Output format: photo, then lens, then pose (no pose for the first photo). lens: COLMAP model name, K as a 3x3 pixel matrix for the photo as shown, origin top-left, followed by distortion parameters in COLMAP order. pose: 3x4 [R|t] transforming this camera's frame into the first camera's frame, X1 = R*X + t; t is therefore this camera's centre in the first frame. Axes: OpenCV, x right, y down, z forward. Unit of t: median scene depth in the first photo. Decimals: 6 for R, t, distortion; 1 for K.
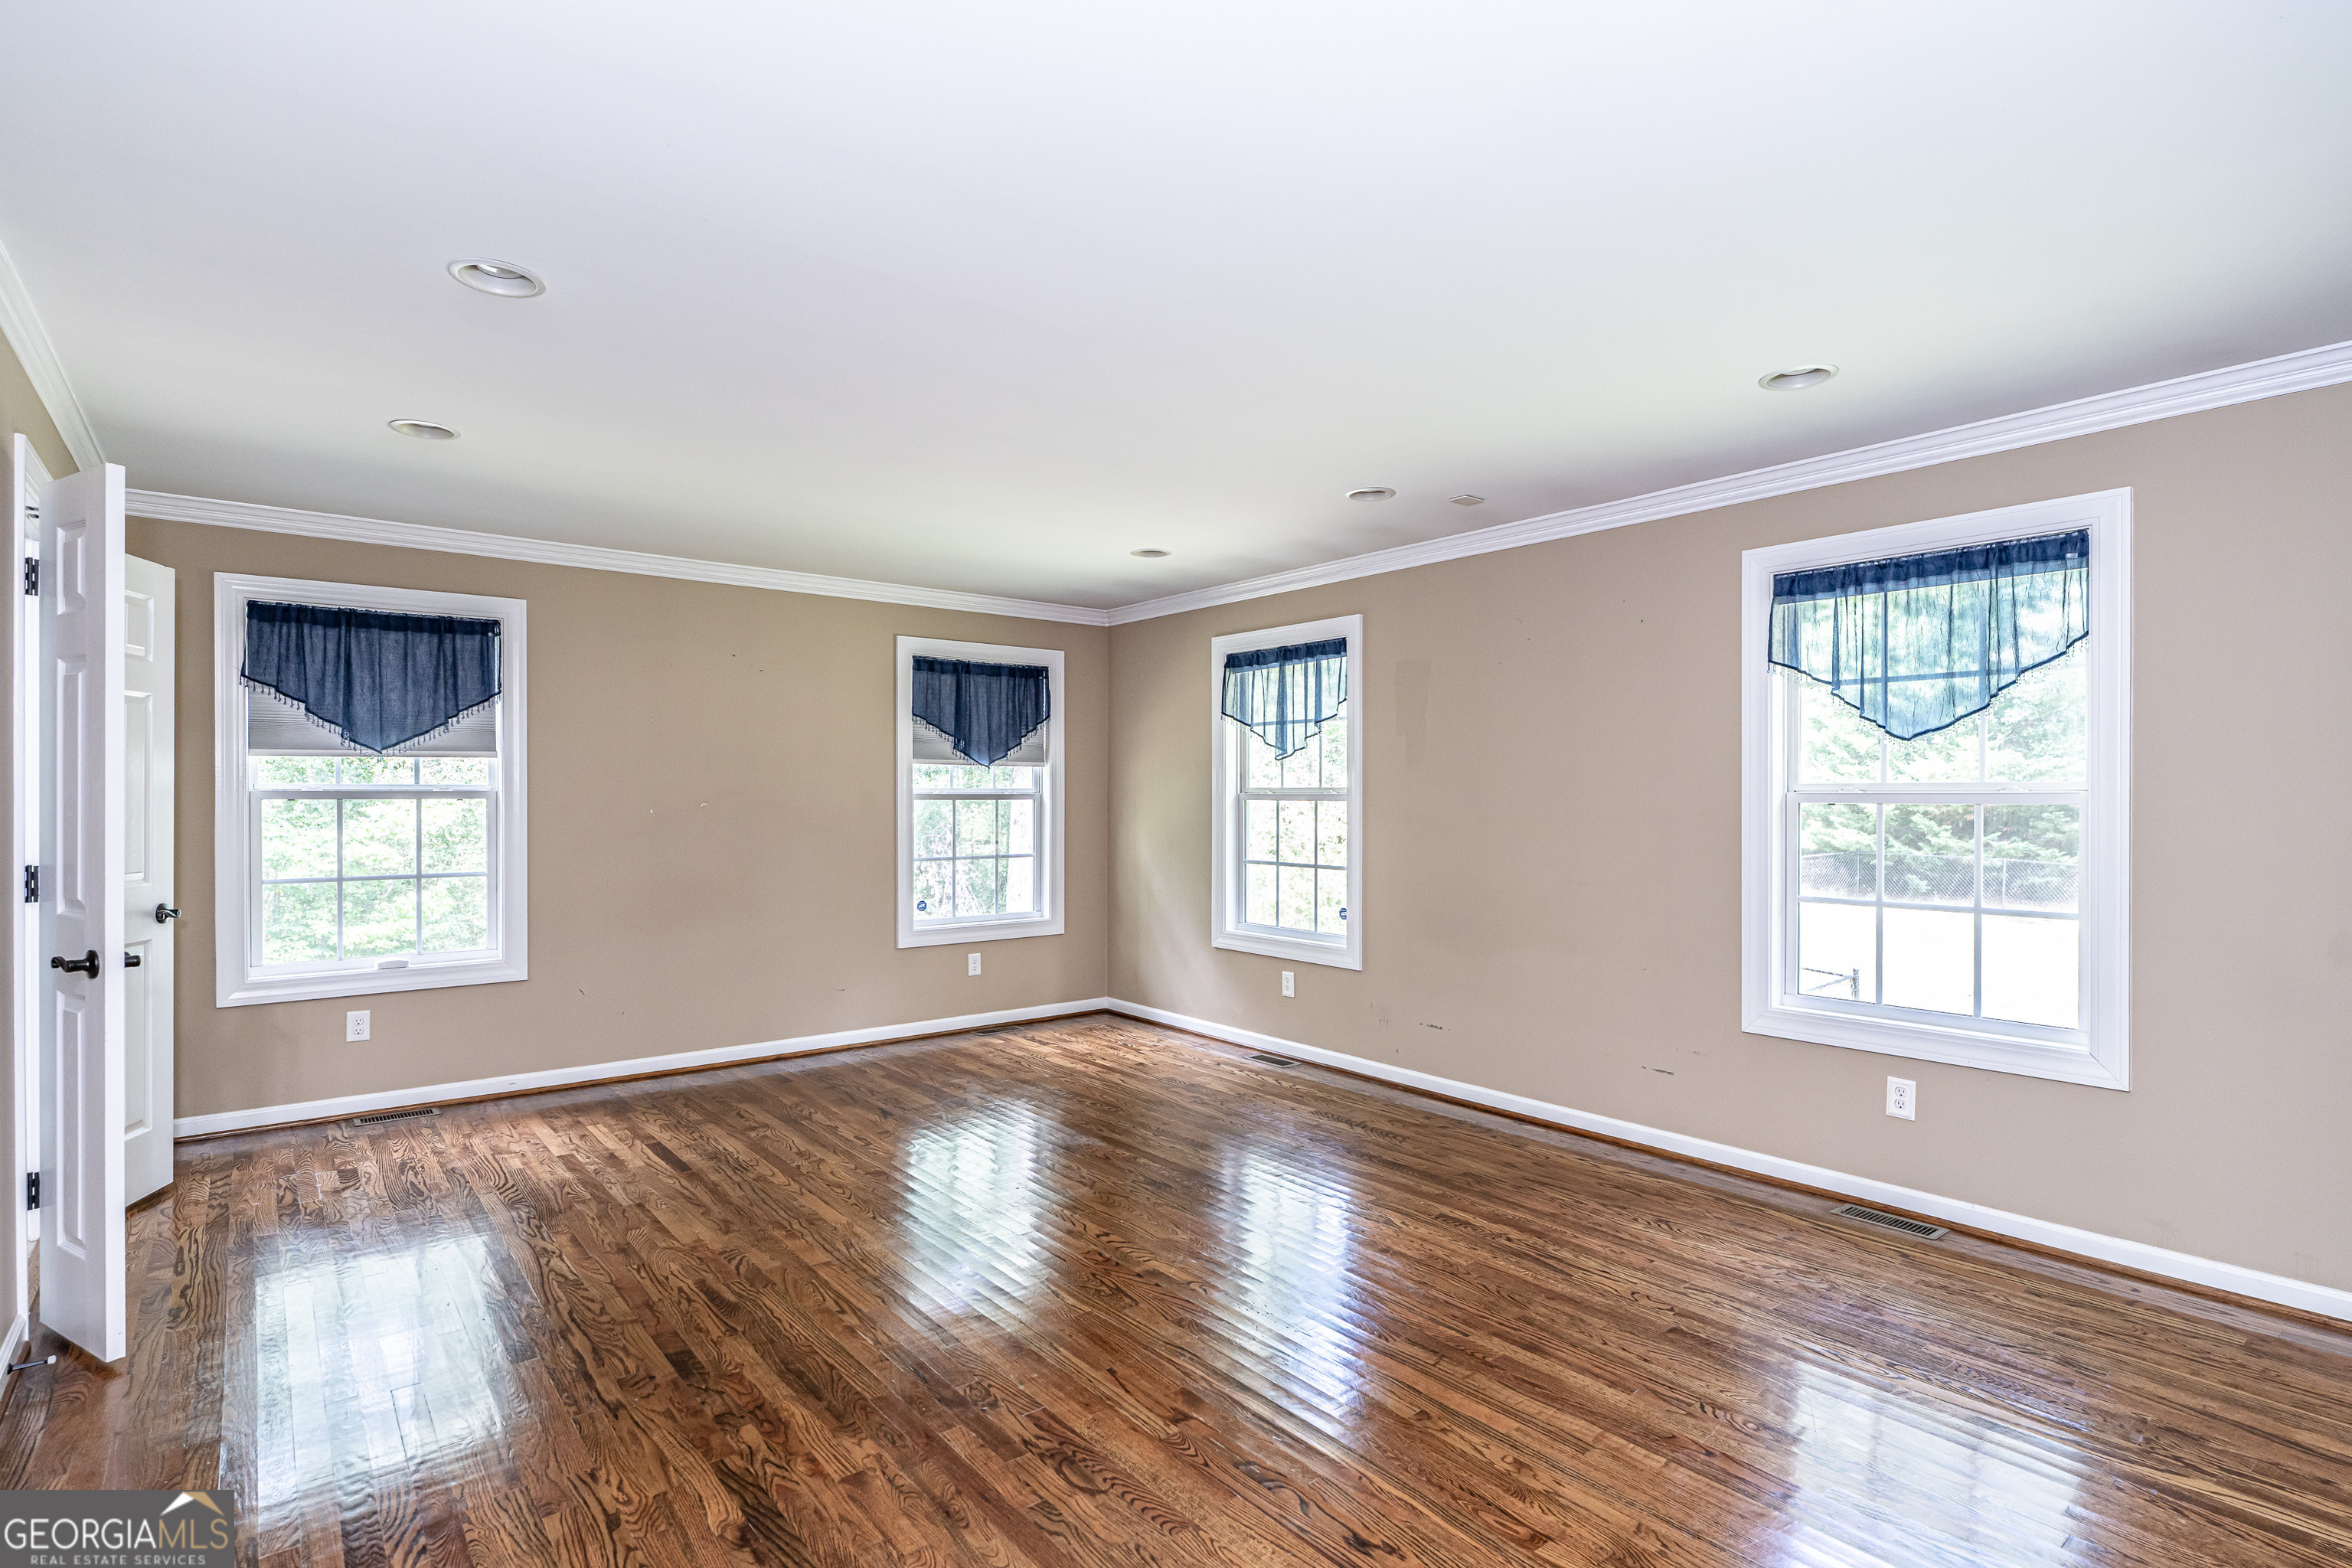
lens RADIAL K [[1149.7, 0, 1175.1], [0, 1149.7, 787.6], [0, 0, 1]] dist [-0.006382, -0.000727]
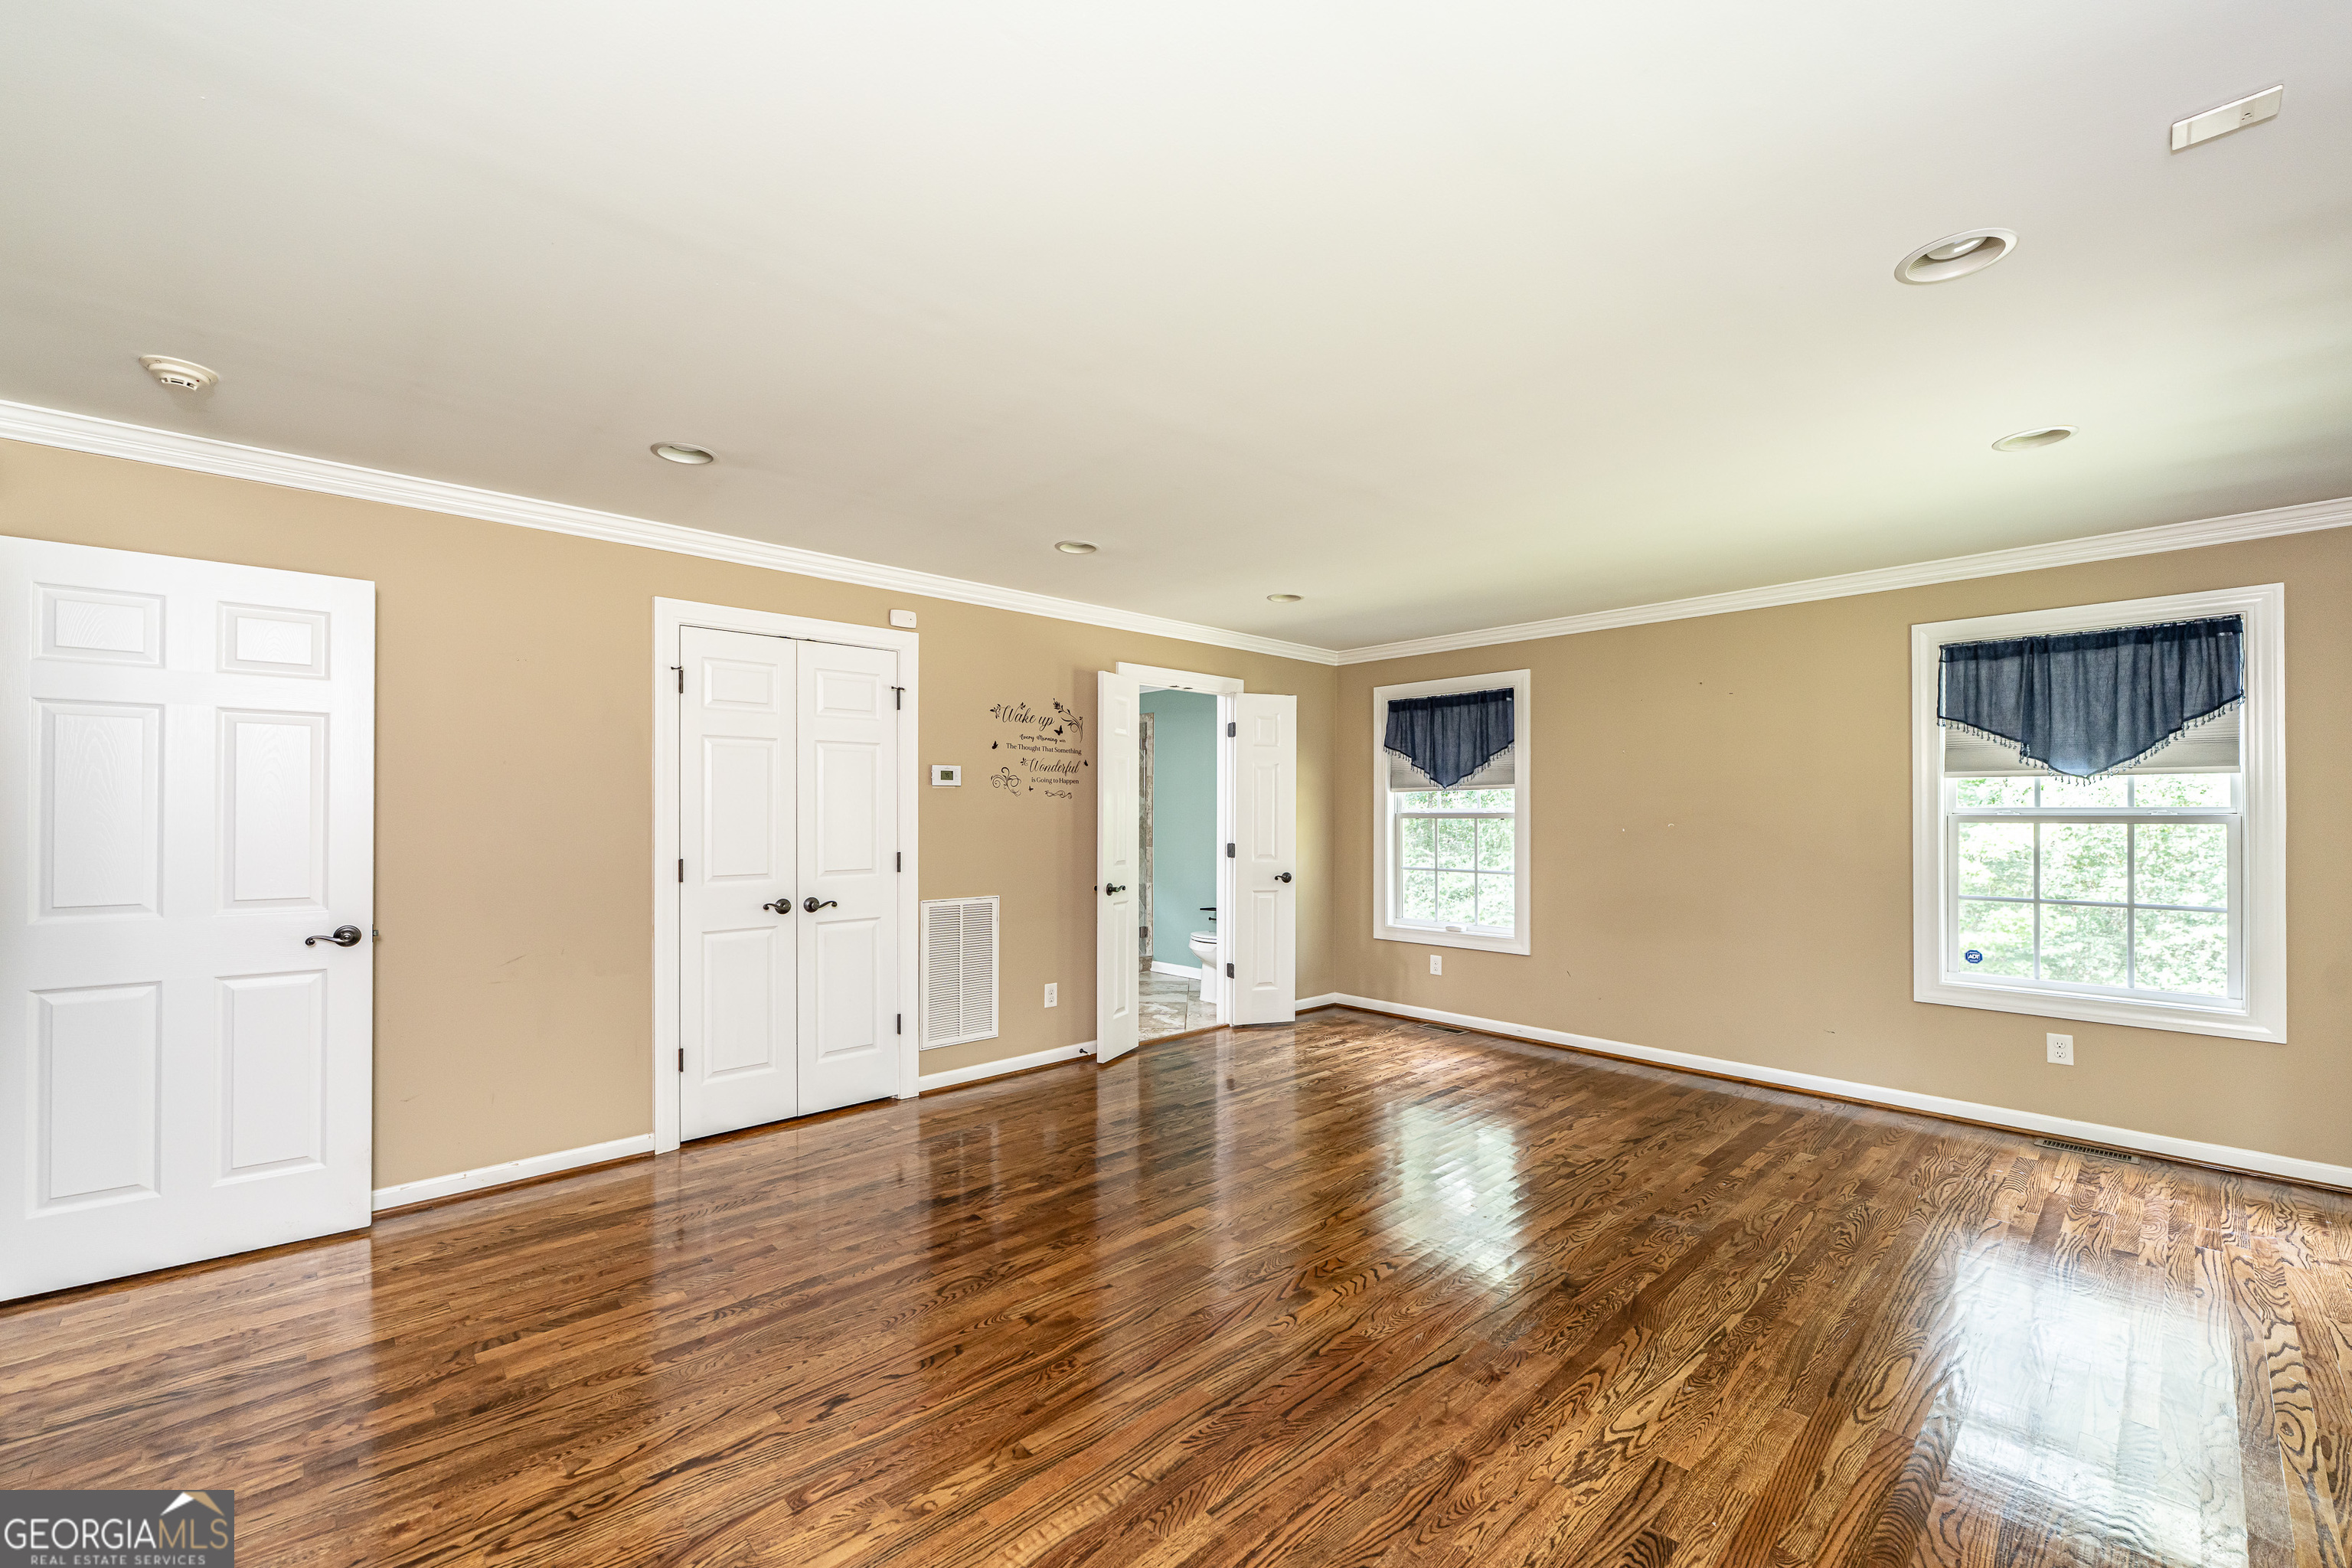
lens RADIAL K [[942.4, 0, 1175.5], [0, 942.4, 806.4], [0, 0, 1]] dist [0.000599, -0.001511]
pose [[0.076593, -0.007202, -0.997036, 0.513460], [0.007136, 0.999952, -0.006675, -0.000438], [0.997037, -0.006604, 0.076640, 0.532836]]
